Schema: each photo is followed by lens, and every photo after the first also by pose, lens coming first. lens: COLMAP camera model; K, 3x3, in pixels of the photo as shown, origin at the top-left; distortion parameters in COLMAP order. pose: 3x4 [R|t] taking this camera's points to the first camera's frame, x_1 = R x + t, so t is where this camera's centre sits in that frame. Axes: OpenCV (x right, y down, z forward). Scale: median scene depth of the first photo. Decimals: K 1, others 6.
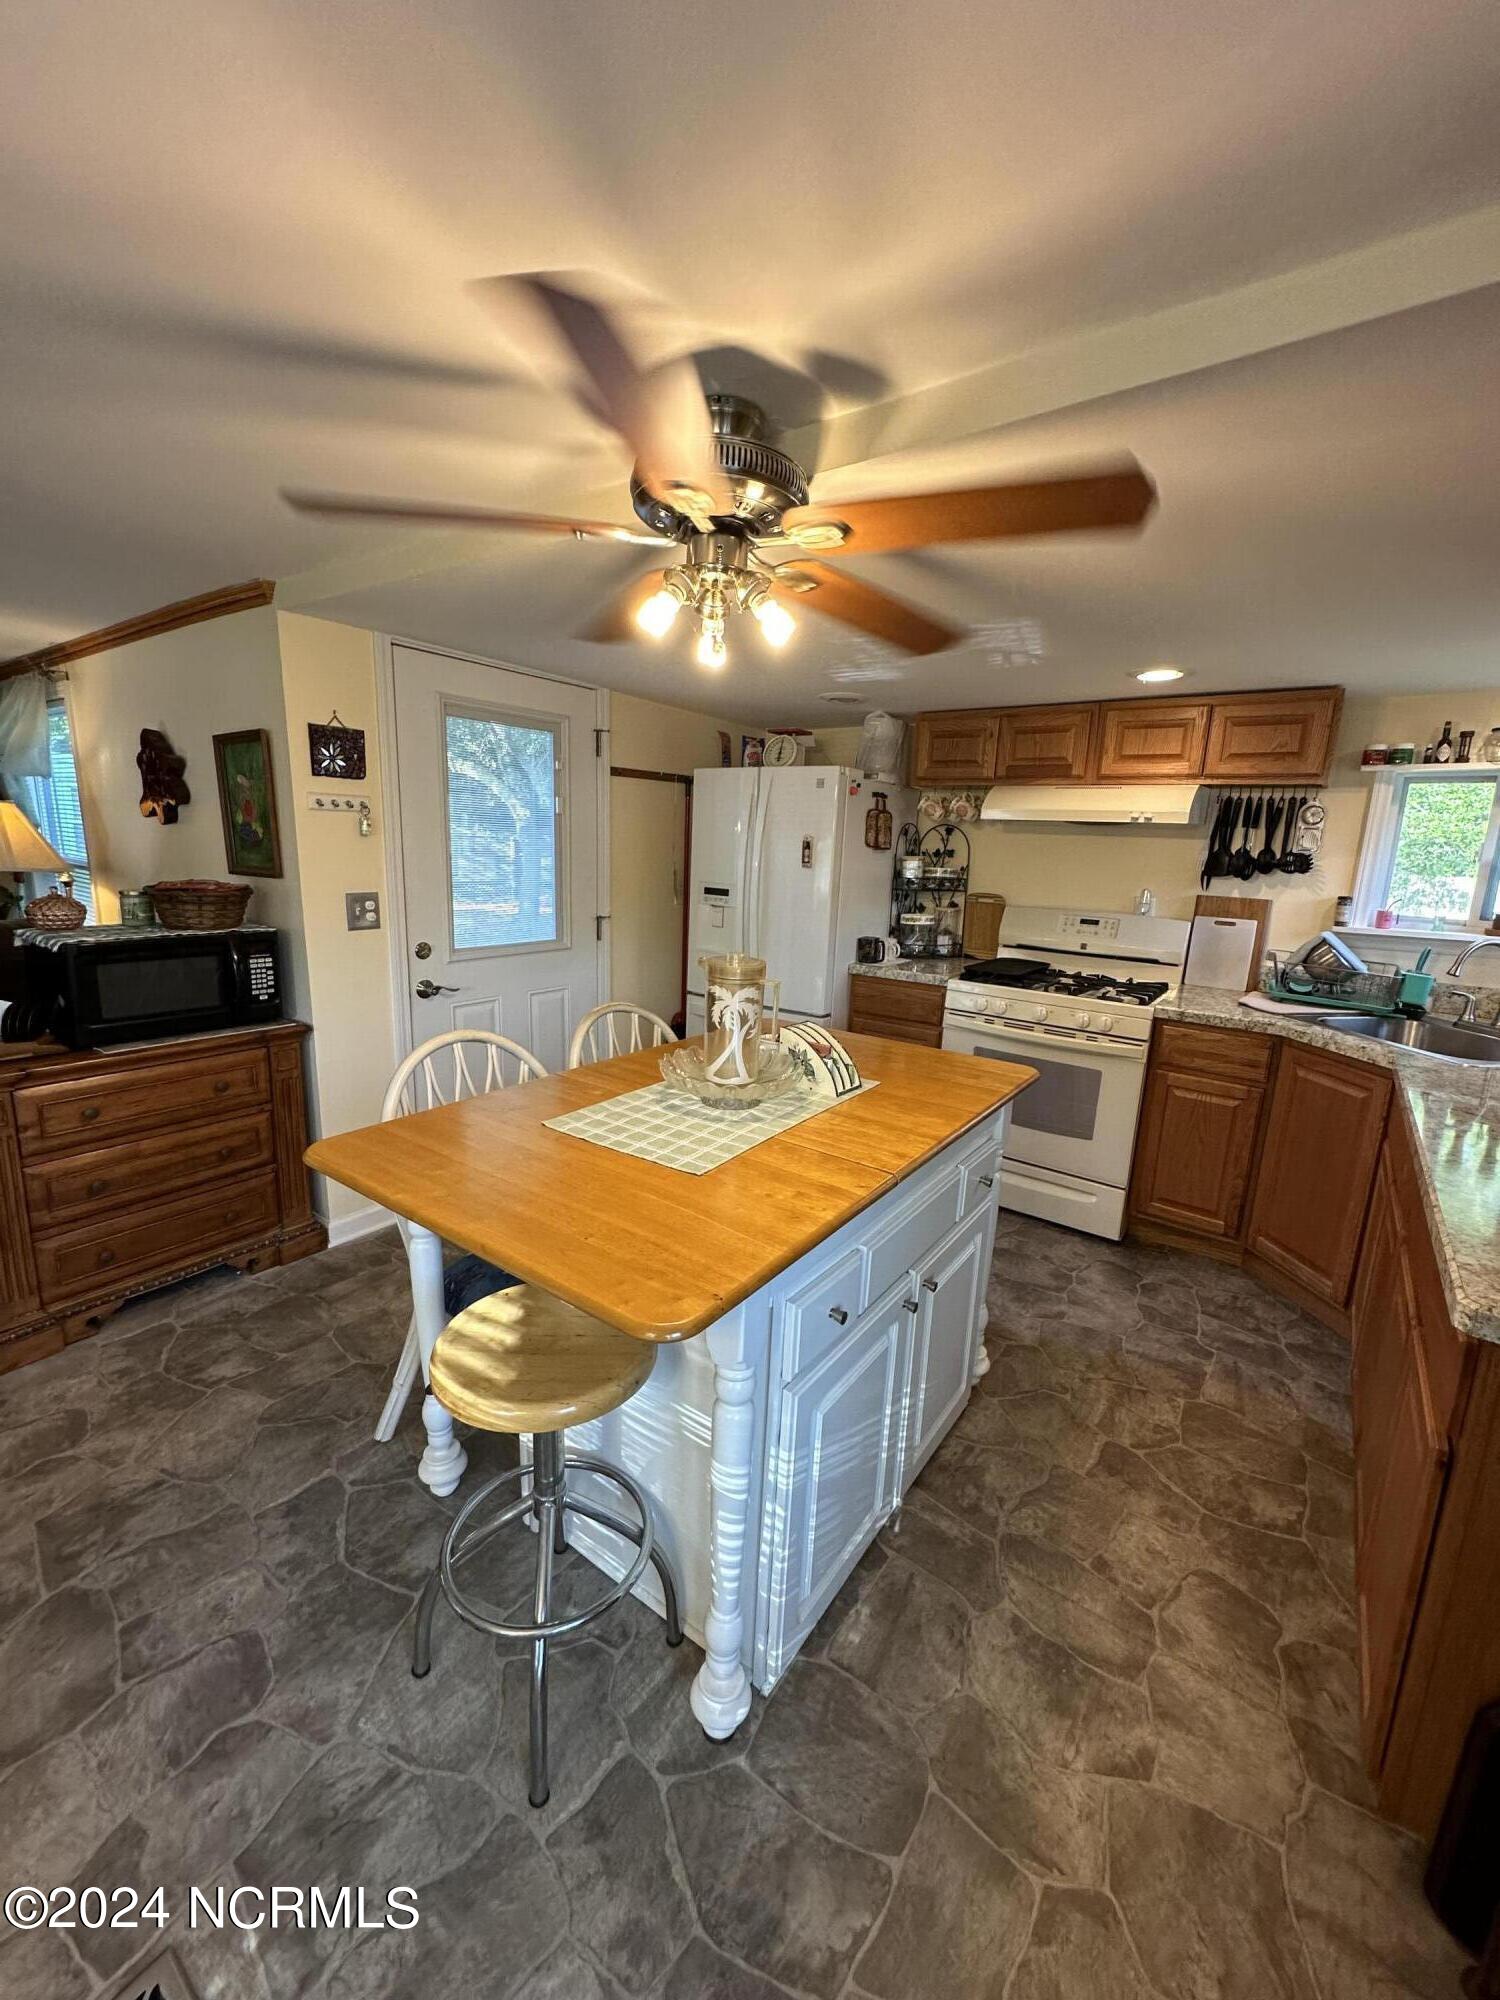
lens RADIAL K [[797.9, 0, 750.8], [0, 797.9, 1004.6], [0, 0, 1]] dist [0.000121, -0.000323]
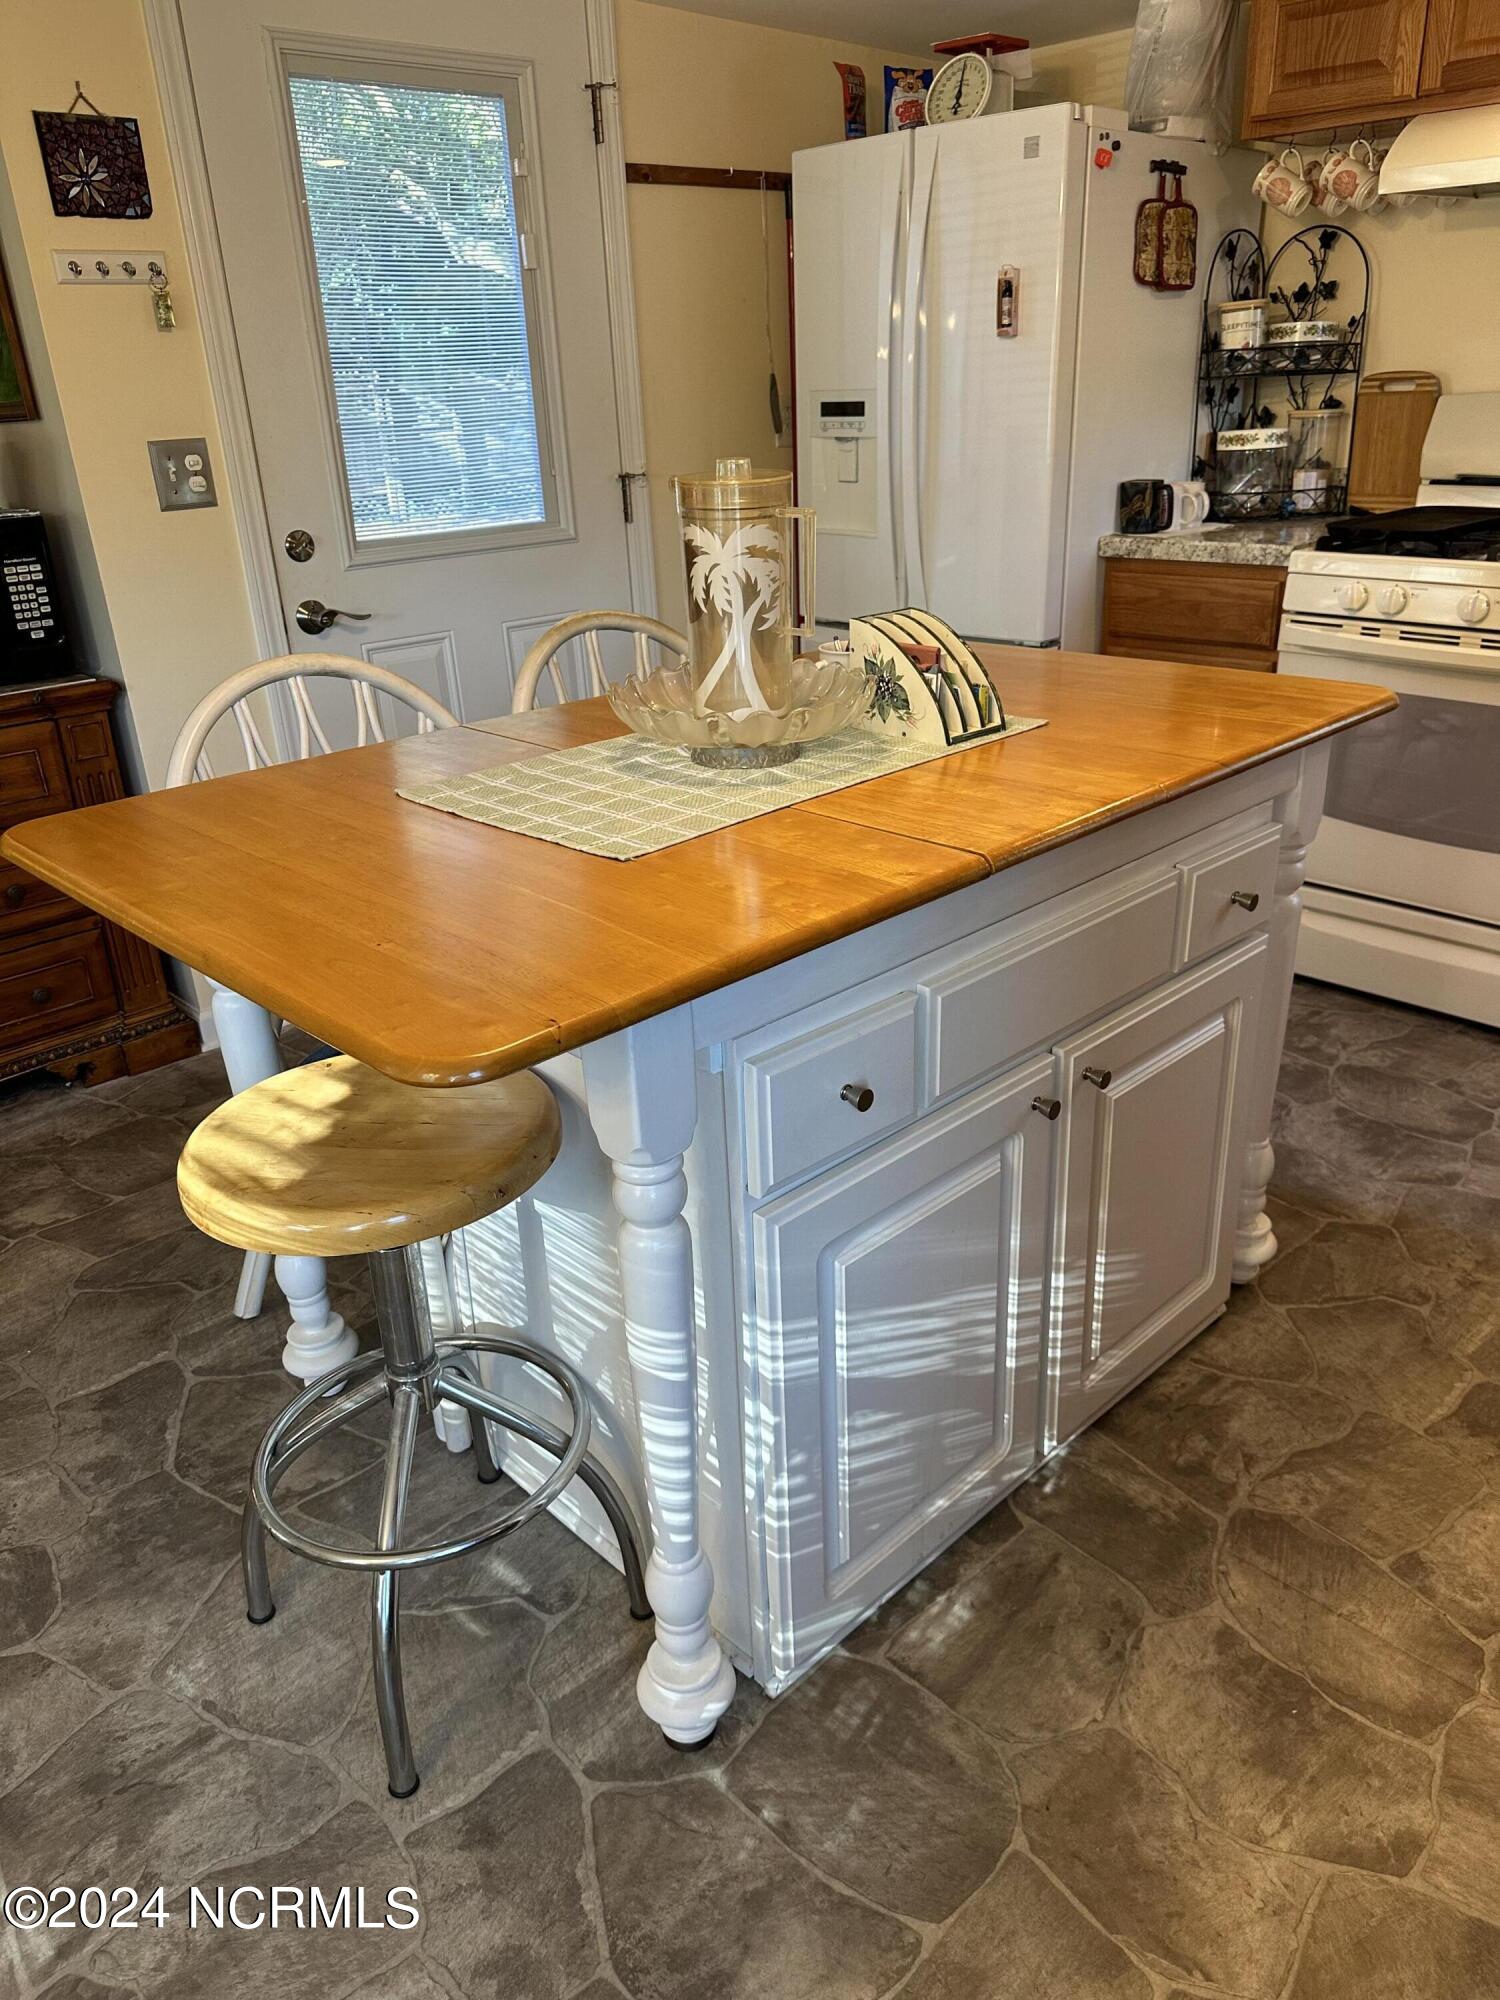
lens RADIAL K [[1419.4, 0, 762.9], [0, 1419.4, 1006.2], [0, 0, 1]] dist [0.021835, -0.037576]
pose [[0.981514, 0.001442, -0.191385, 0.192645], [0.039036, 0.977443, 0.207559, 0.100563], [0.187367, -0.211193, 0.959318, 0.048006]]
